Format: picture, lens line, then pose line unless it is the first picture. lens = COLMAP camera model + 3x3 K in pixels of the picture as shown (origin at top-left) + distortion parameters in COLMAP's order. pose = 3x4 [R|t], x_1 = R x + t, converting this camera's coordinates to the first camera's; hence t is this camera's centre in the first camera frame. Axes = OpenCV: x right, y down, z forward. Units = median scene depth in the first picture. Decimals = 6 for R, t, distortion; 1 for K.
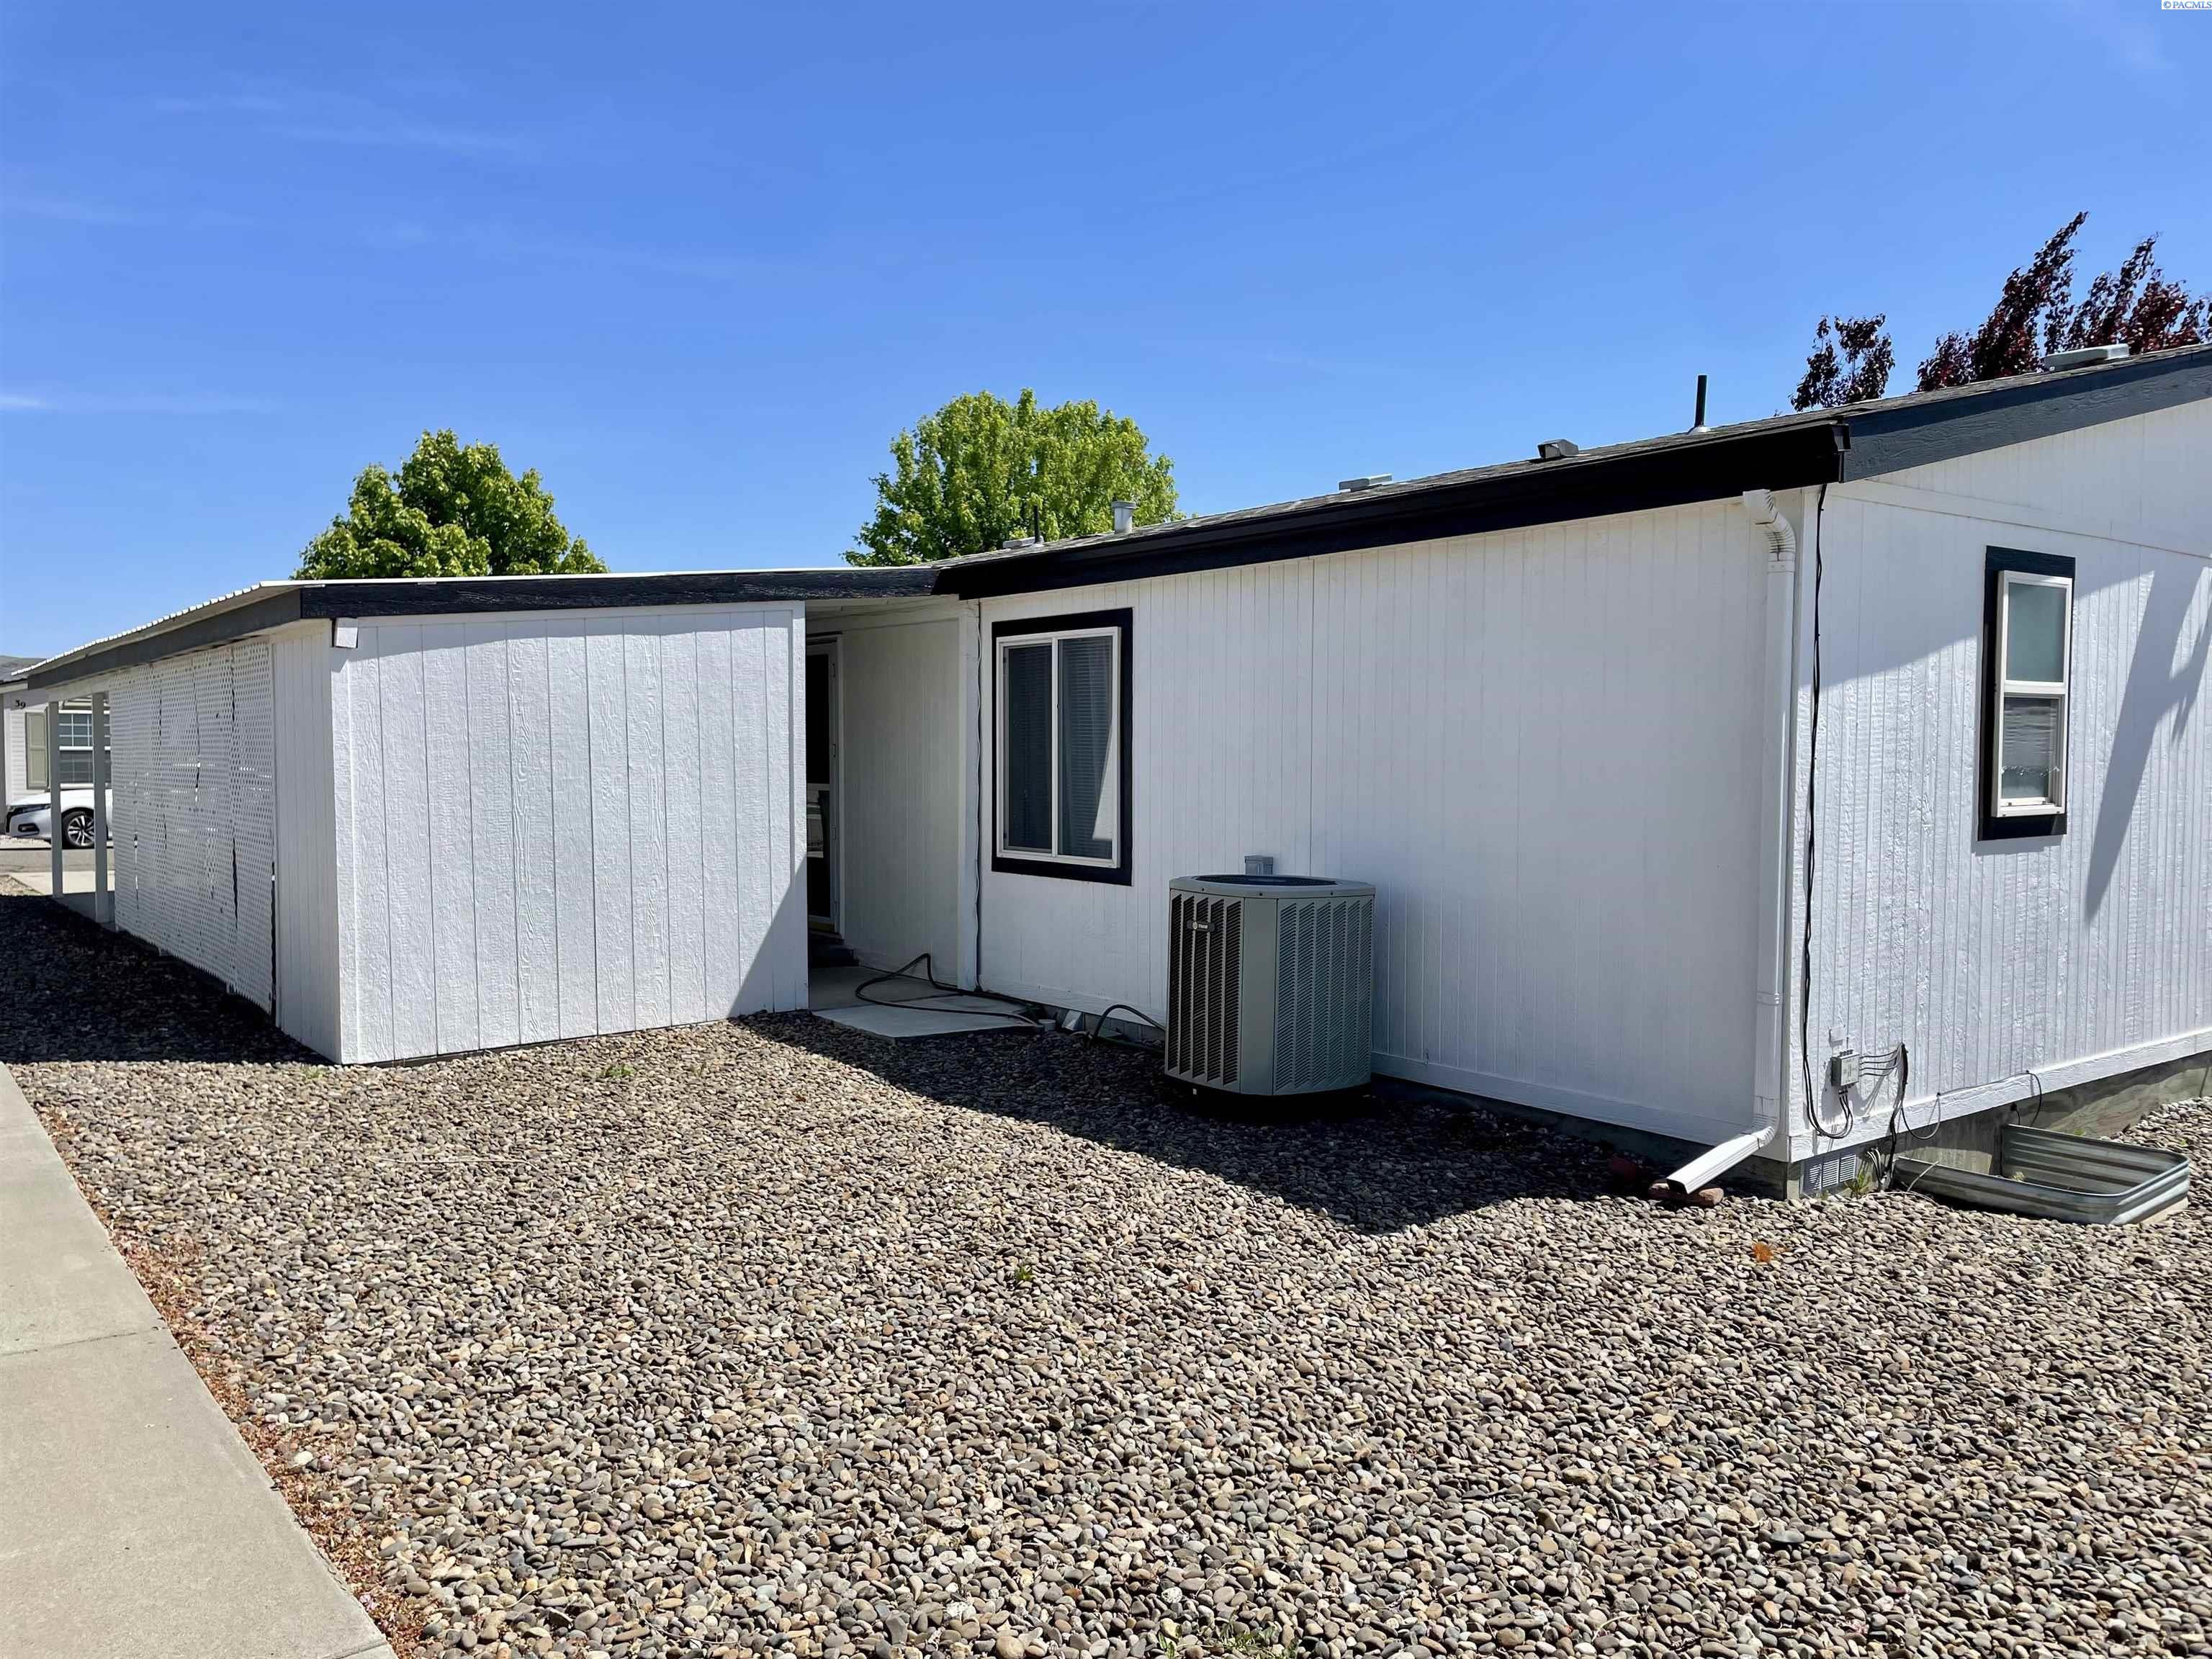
lens RADIAL K [[1653.6, 0, 1109.6], [0, 1653.6, 820.2], [0, 0, 1]] dist [0.089929, -0.118622]
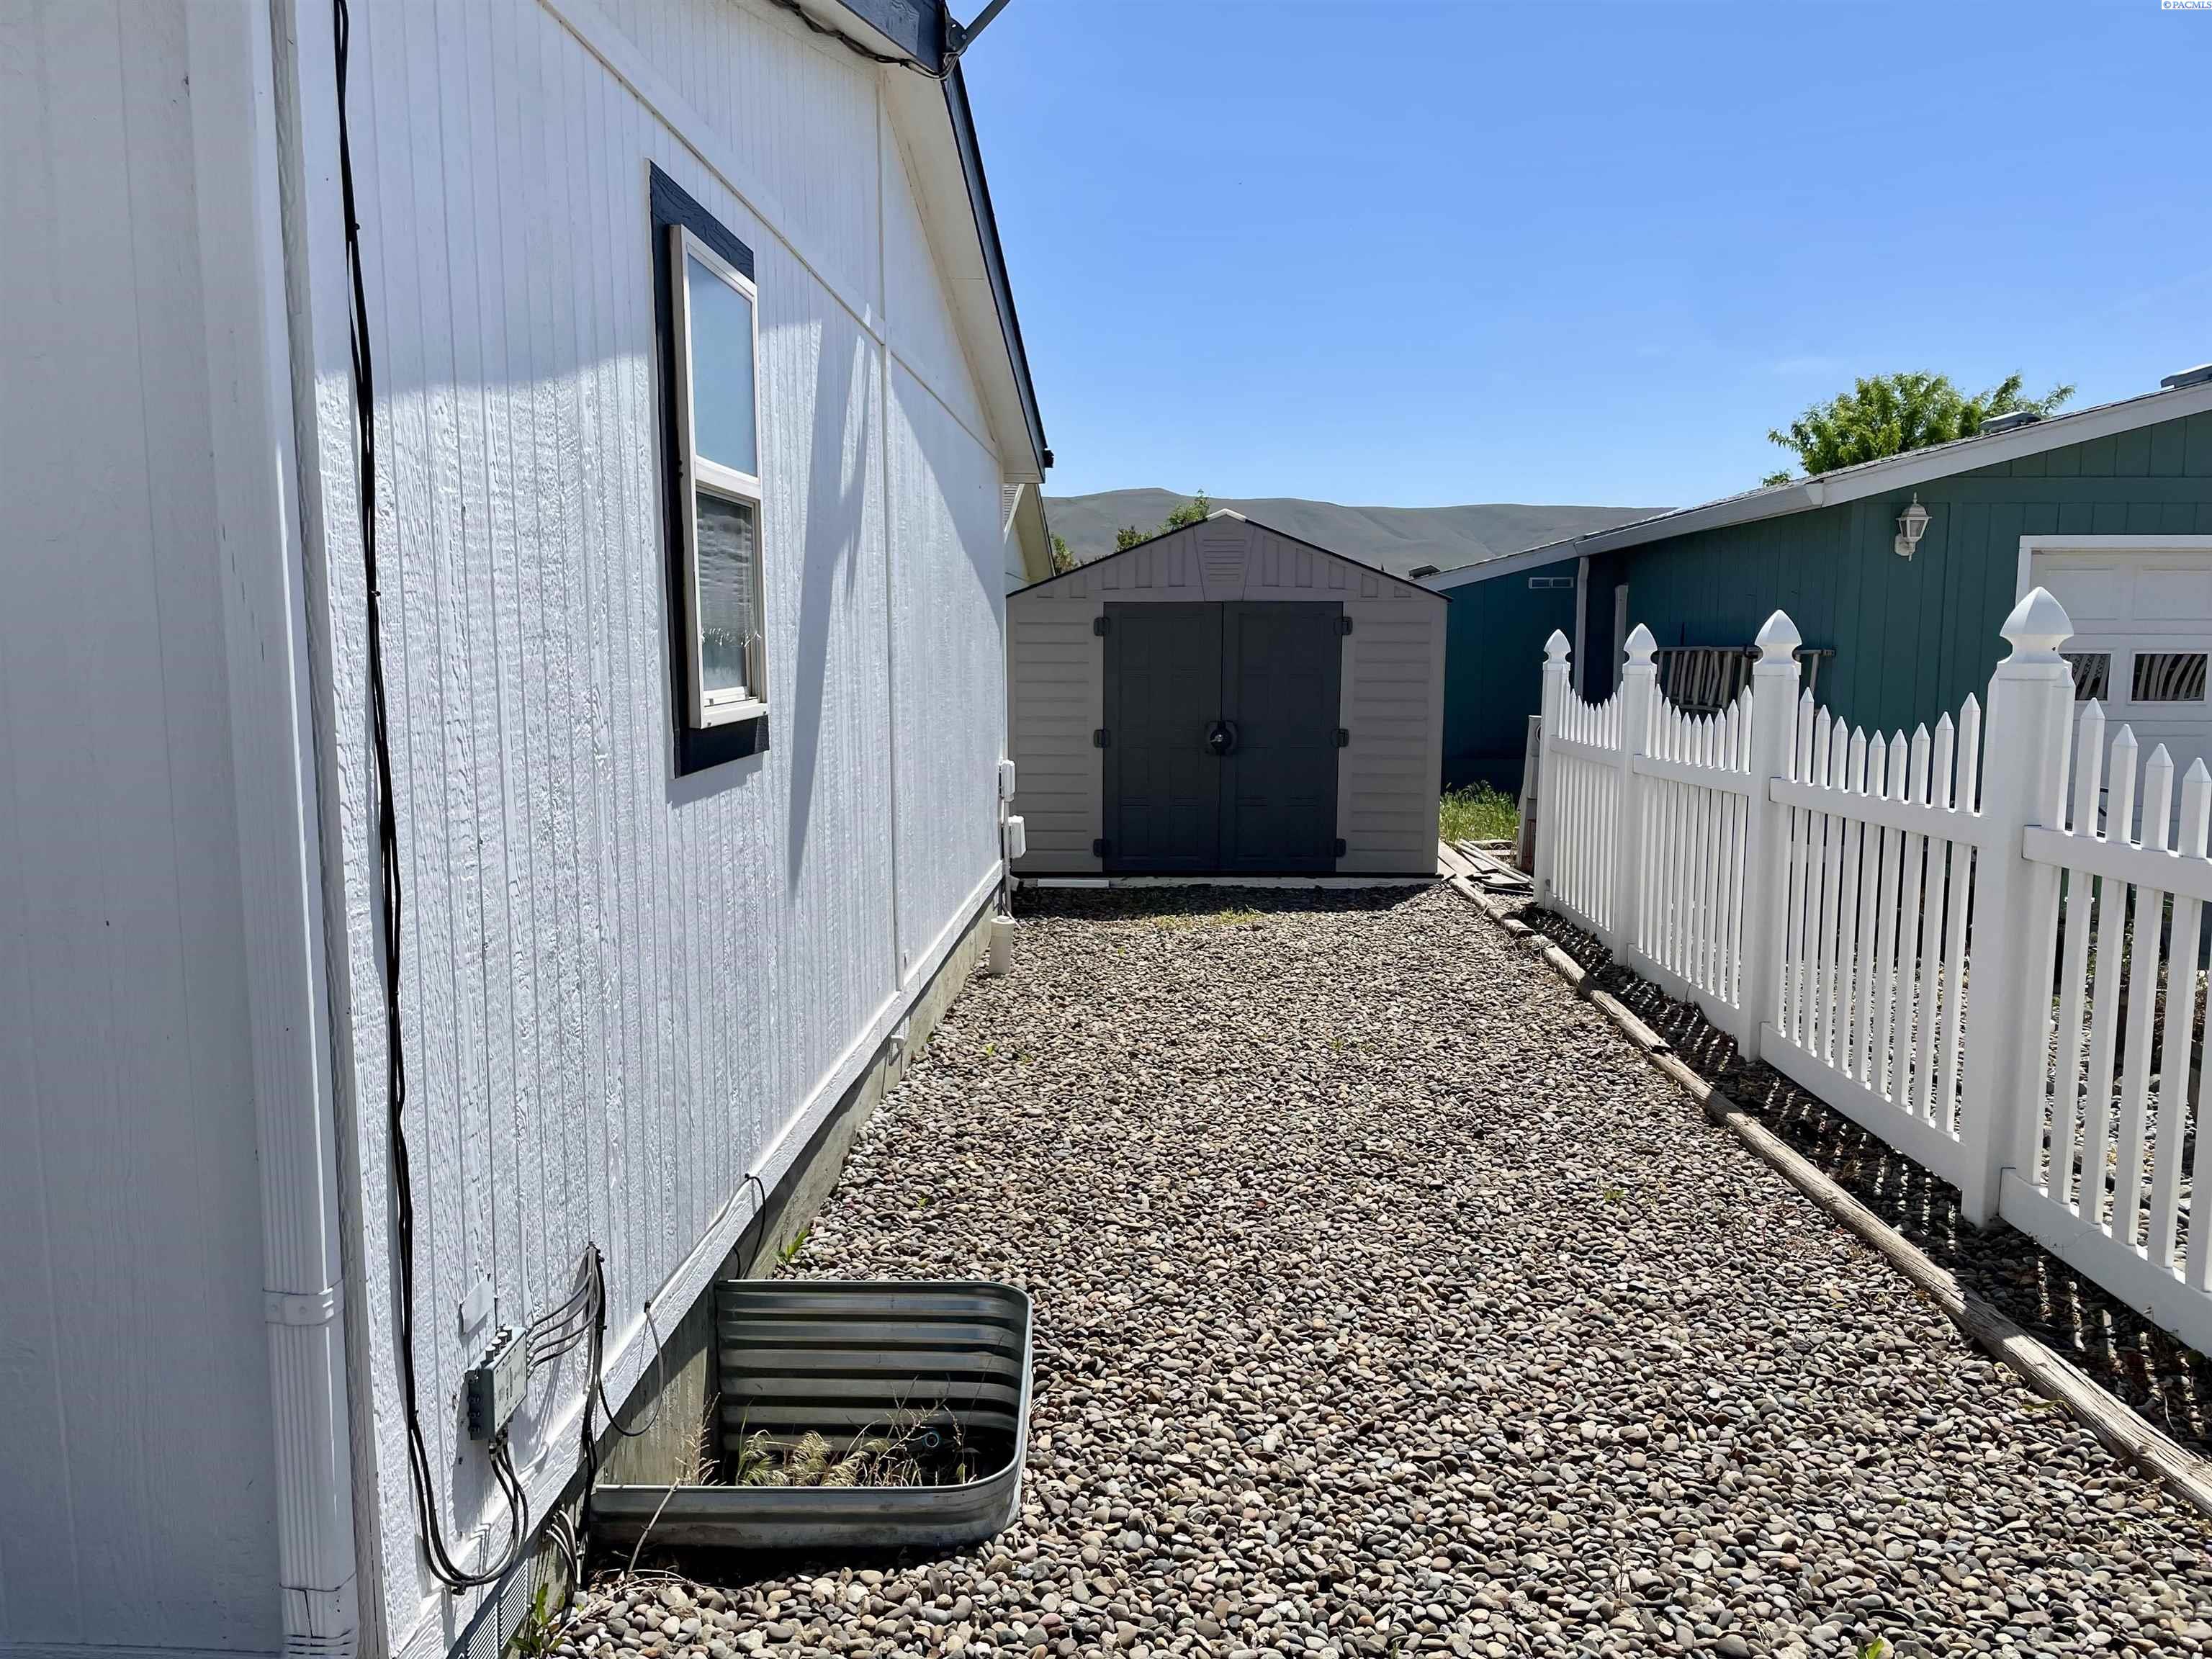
lens RADIAL K [[1653.6, 0, 1109.6], [0, 1653.6, 820.2], [0, 0, 1]] dist [0.089929, -0.118622]
pose [[0.633869, -0.094083, 0.767697, 0.227269], [0.045705, 0.995396, 0.084251, -0.011467], [-0.772089, -0.018317, 0.635250, 0.610028]]
